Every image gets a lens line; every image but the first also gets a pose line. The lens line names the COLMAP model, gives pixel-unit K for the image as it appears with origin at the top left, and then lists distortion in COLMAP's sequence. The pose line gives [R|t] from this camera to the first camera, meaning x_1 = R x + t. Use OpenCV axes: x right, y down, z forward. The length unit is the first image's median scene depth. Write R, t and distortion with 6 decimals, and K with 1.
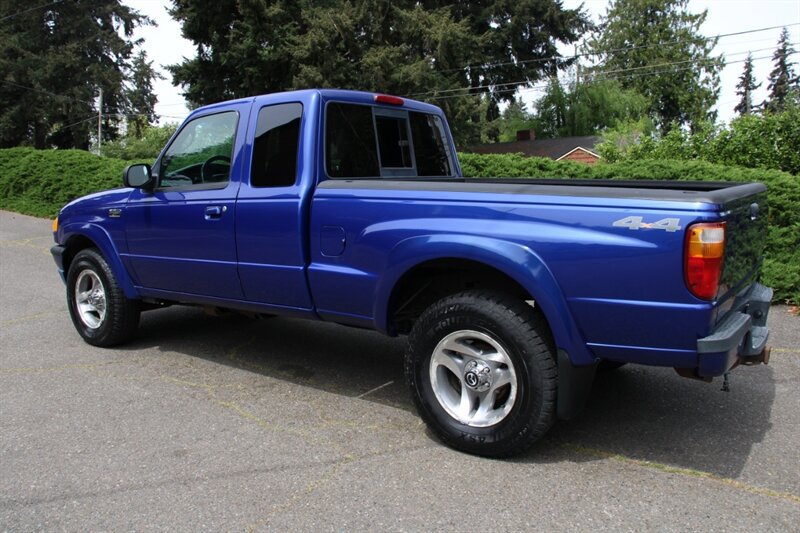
lens RADIAL K [[656.2, 0, 395.6], [0, 656.2, 267.4], [0, 0, 1]] dist [-0.172254, 0.152684]
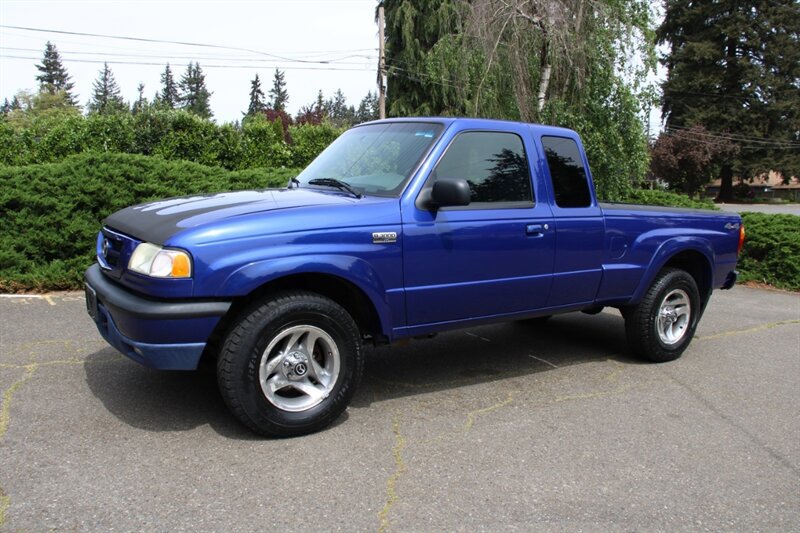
lens RADIAL K [[656.2, 0, 395.6], [0, 656.2, 267.4], [0, 0, 1]] dist [-0.172254, 0.152684]
pose [[0.341518, -0.098765, 0.934672, -0.101785], [0.085414, 0.993610, 0.073783, -0.009143], [-0.935986, 0.054636, 0.347772, 0.063174]]
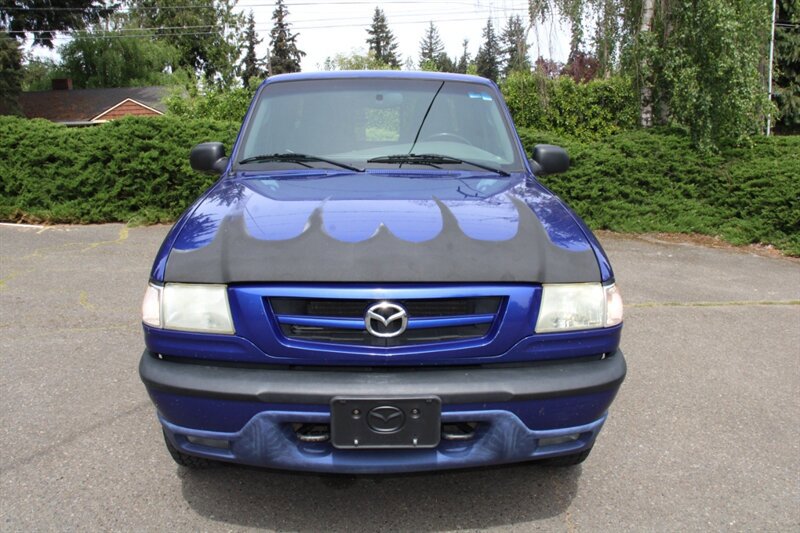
lens RADIAL K [[656.2, 0, 395.6], [0, 656.2, 267.4], [0, 0, 1]] dist [-0.172254, 0.152684]
pose [[0.749870, -0.124160, 0.649831, -0.051278], [0.072363, 0.991732, 0.105982, -0.000826], [-0.657616, -0.032449, 0.752654, -0.015336]]
